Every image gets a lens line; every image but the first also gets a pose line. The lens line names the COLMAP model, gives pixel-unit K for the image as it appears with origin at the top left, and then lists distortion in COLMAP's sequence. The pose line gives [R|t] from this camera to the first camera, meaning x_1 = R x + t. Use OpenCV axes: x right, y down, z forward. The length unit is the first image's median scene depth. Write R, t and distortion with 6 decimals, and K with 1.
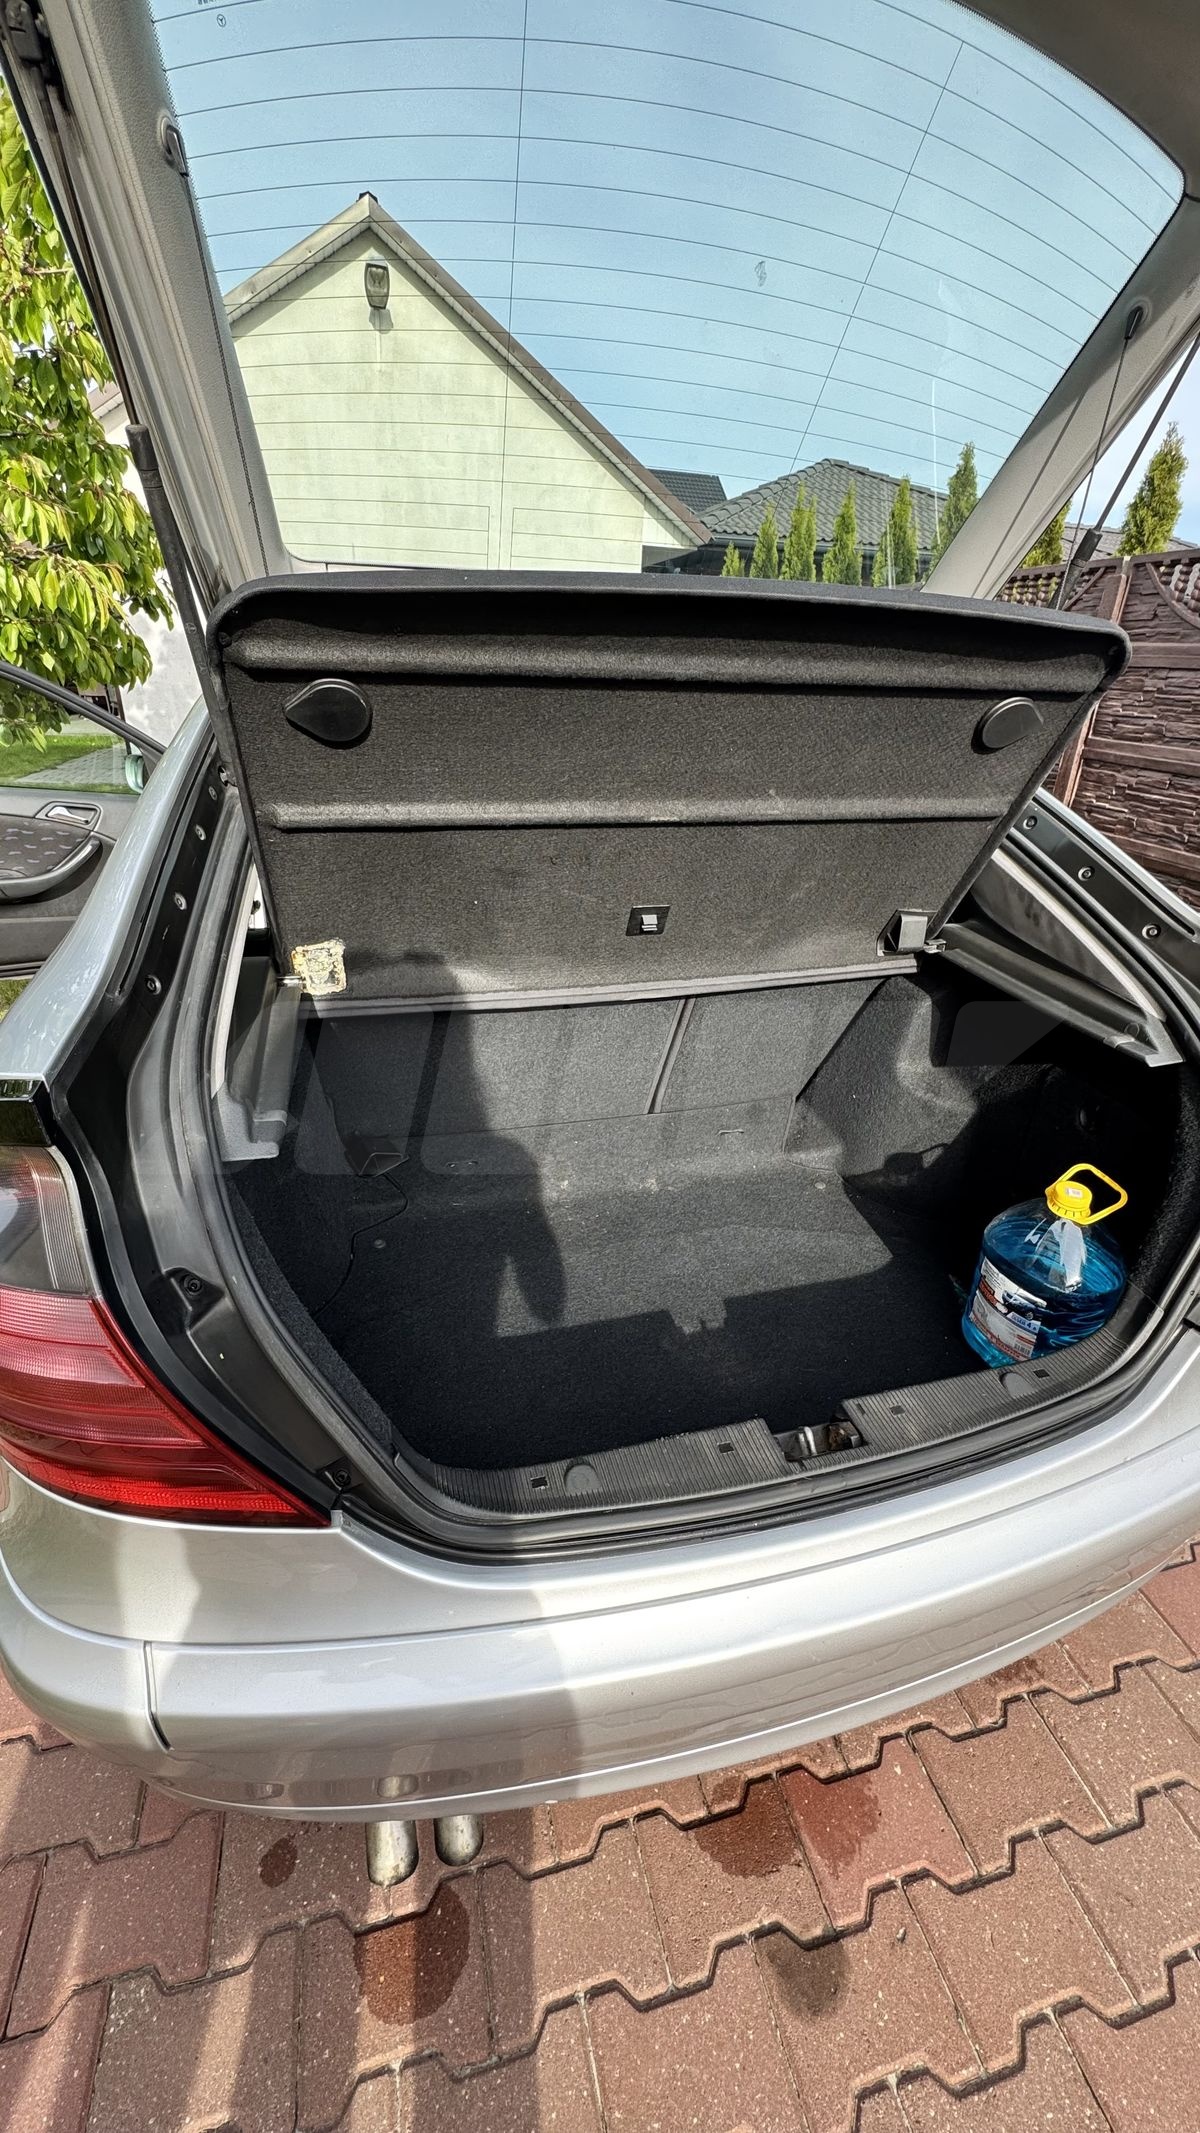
lens RADIAL K [[893.4, 0, 613.0], [0, 893.4, 1067.8], [0, 0, 1]] dist [-0.001290, 0.000221]
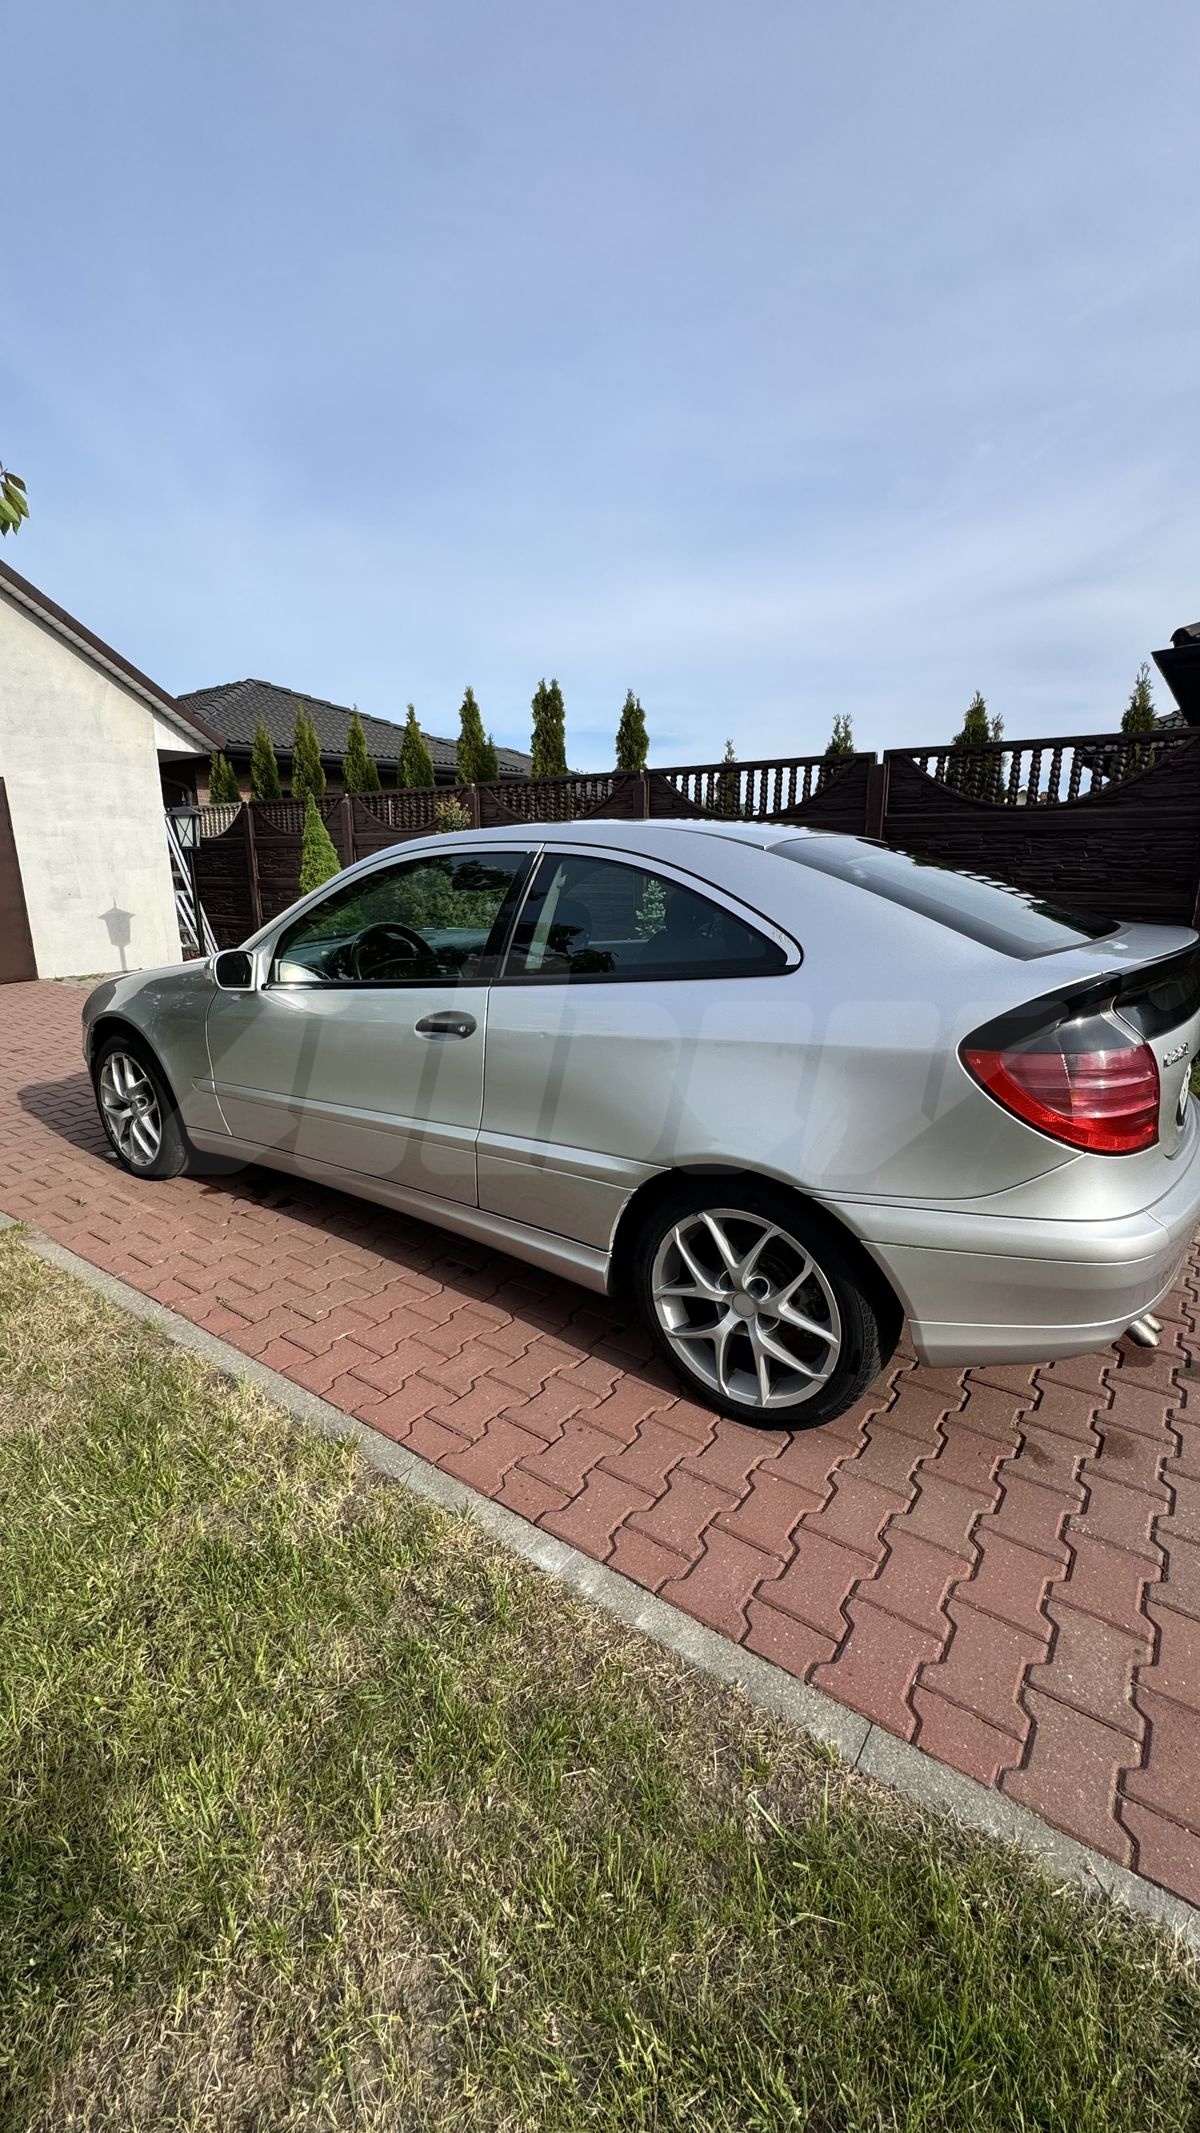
lens RADIAL K [[893.4, 0, 599.4], [0, 893.4, 1074.4], [0, 0, 1]] dist [-0.001290, 0.000221]
pose [[0.765332, -0.197051, 0.612729, -0.472957], [0.302598, 0.950370, -0.072327, 0.001562], [-0.568067, 0.240765, 0.786976, -0.017339]]
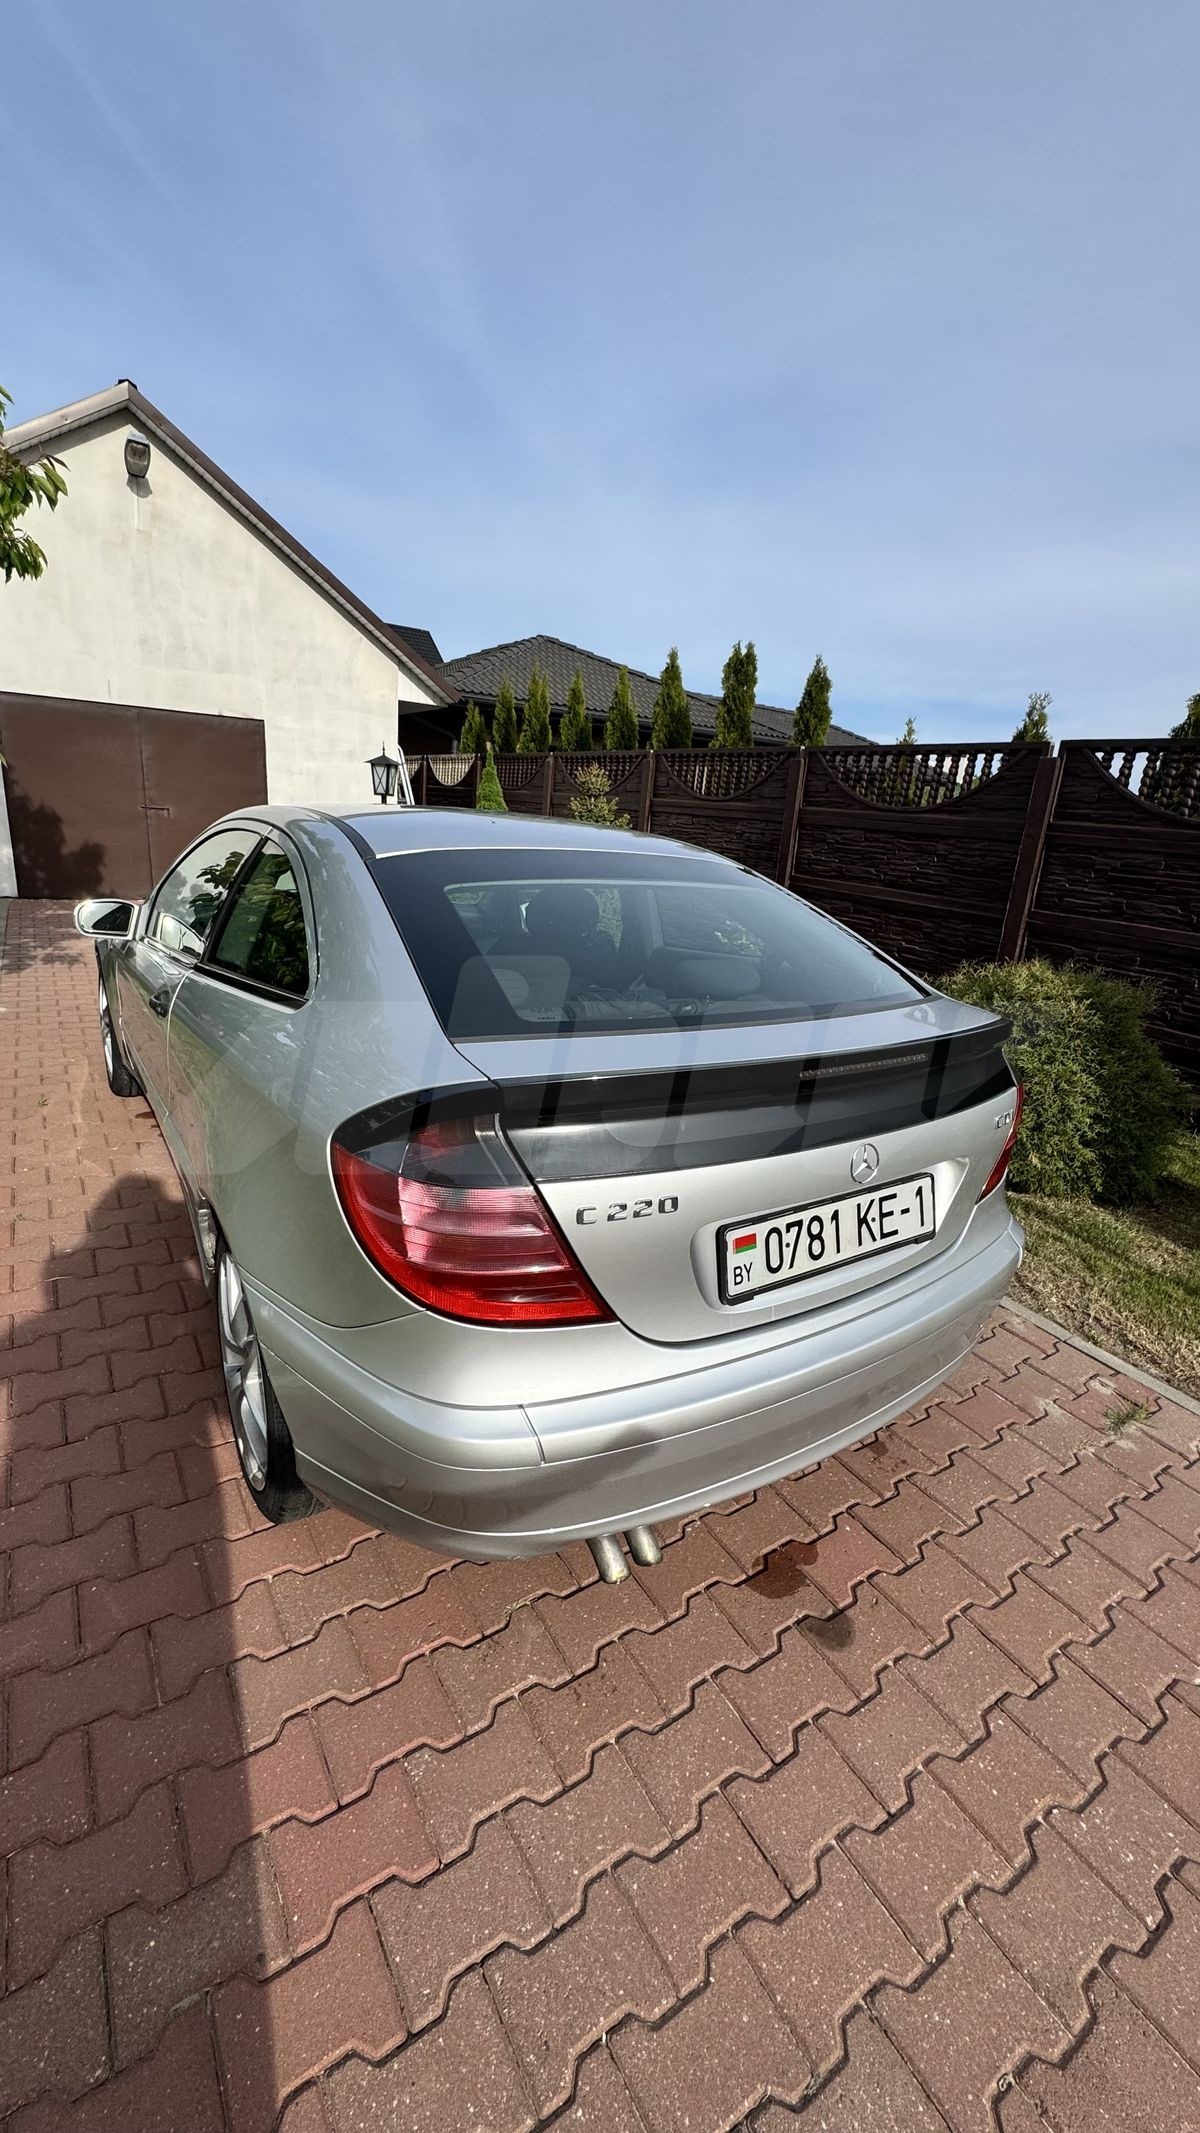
lens RADIAL K [[893.4, 0, 611.9], [0, 893.4, 1062.9], [0, 0, 1]] dist [-0.001290, 0.000221]
pose [[0.951523, -0.056174, 0.302406, -0.128436], [0.094441, 0.989046, -0.113439, 0.026893], [-0.292721, 0.136499, 0.946405, -0.123460]]
